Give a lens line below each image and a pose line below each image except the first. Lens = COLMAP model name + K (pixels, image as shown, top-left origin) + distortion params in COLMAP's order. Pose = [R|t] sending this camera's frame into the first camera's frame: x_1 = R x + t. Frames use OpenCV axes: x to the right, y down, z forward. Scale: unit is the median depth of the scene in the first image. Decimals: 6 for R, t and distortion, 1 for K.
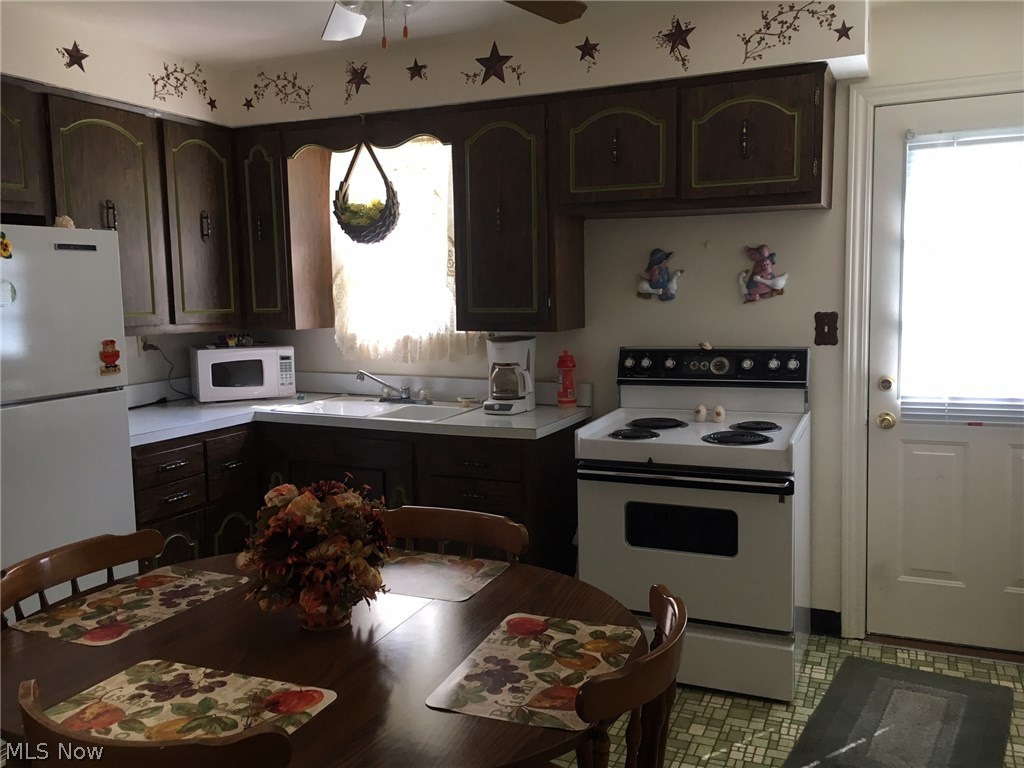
lens RADIAL K [[866.4, 0, 513.0], [0, 866.4, 384.6], [0, 0, 1]] dist [0.081437, -0.078638]
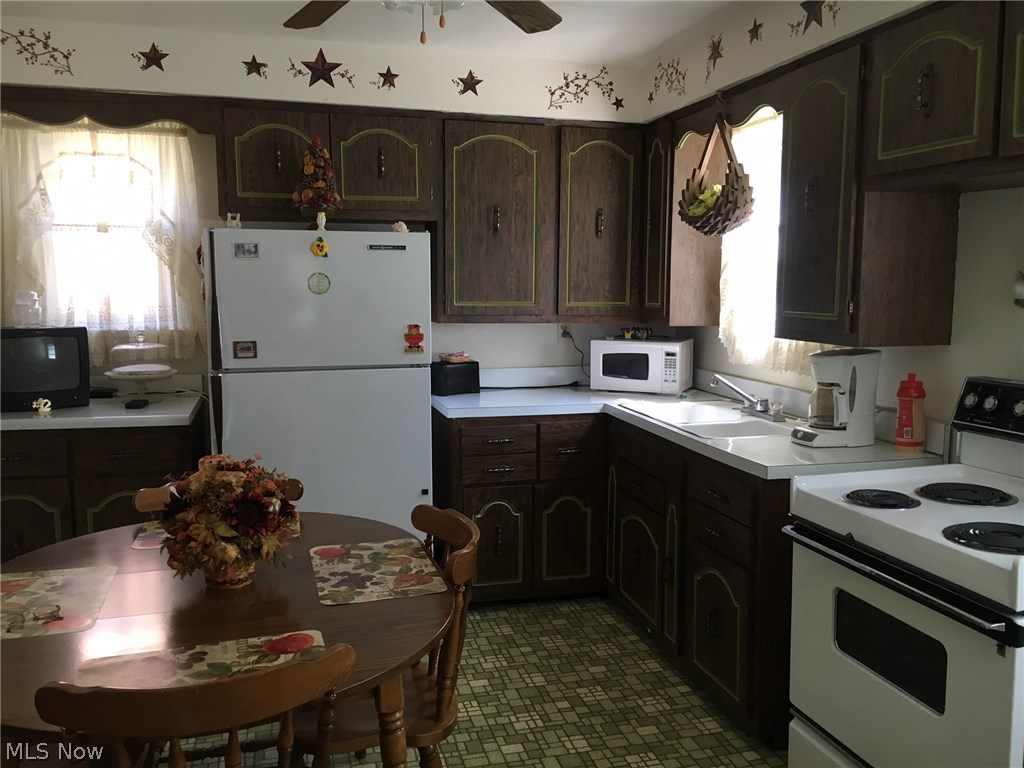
lens RADIAL K [[866.4, 0, 512.6], [0, 866.4, 384.5], [0, 0, 1]] dist [0.081437, -0.078638]
pose [[0.645316, 0.109157, -0.756077, 0.411595], [-0.100699, 0.993257, 0.057453, -0.039874], [0.757250, 0.039061, 0.651956, 0.263018]]
